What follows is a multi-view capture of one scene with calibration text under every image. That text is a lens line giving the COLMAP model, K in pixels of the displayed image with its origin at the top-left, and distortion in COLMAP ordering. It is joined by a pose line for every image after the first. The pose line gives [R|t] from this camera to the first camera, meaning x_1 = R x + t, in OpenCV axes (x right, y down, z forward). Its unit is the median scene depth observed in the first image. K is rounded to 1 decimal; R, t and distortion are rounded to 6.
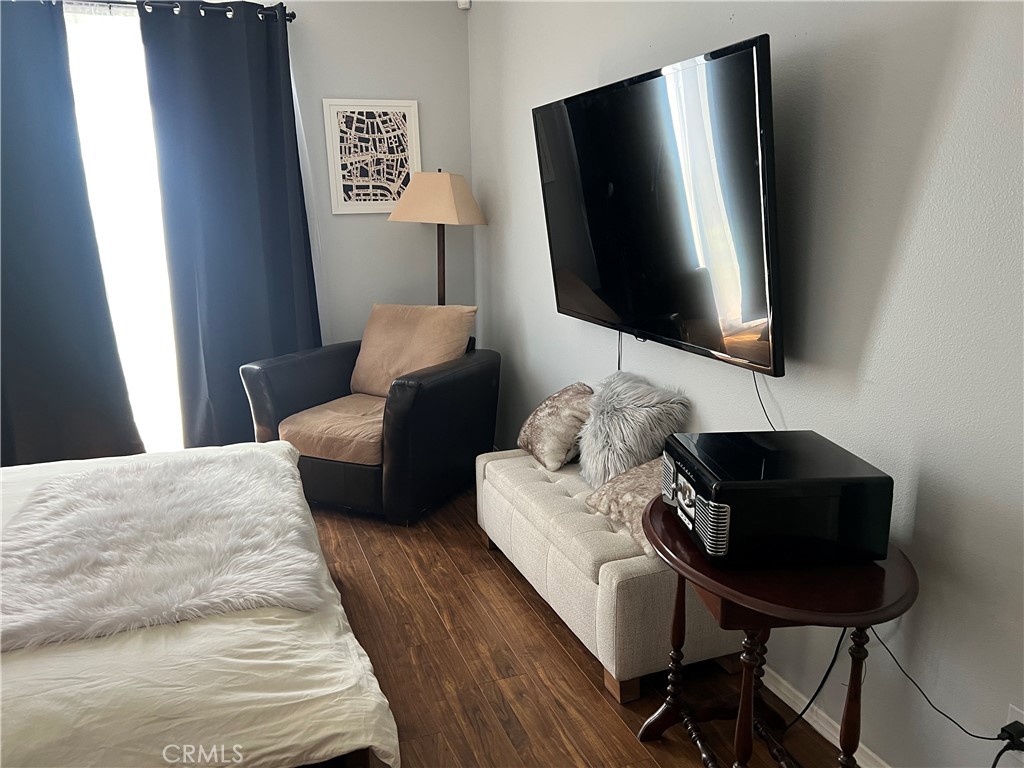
lens RADIAL K [[777.7, 0, 512.0], [0, 777.7, 384.0], [0, 0, 1]] dist [0.065889, -0.070662]
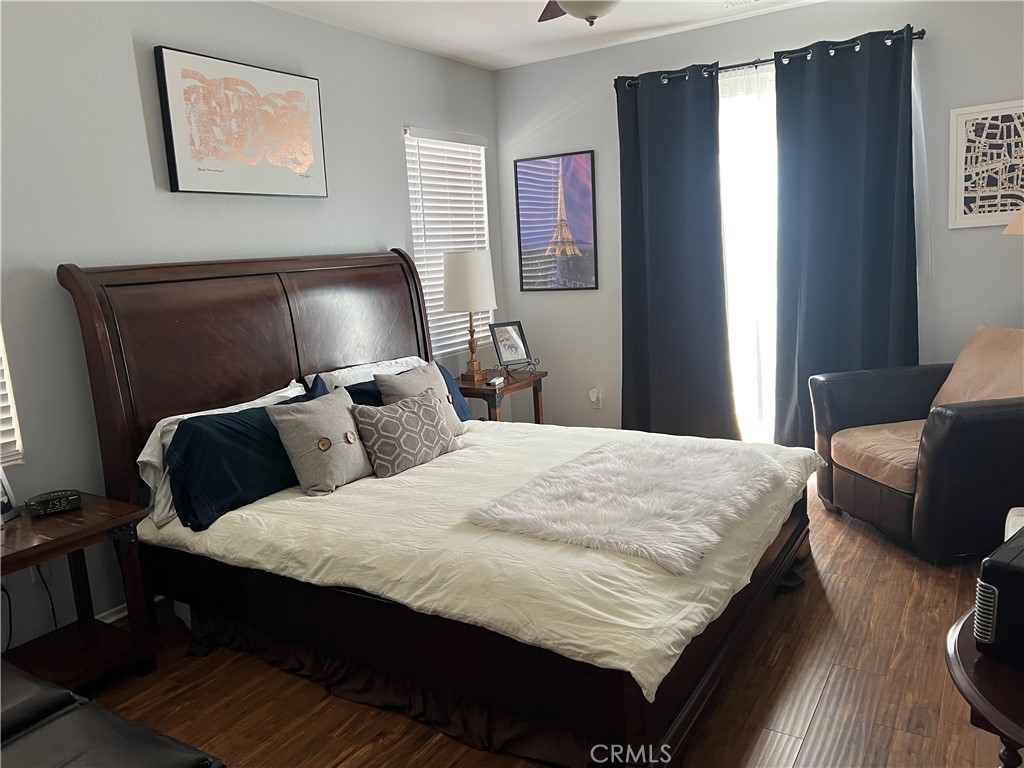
lens RADIAL K [[777.7, 0, 512.0], [0, 777.7, 384.0], [0, 0, 1]] dist [0.065889, -0.070662]
pose [[0.598117, 0.117618, -0.792731, 0.242811], [-0.120783, 0.991103, 0.055920, -0.020903], [0.792255, 0.062301, 0.607002, 0.011986]]
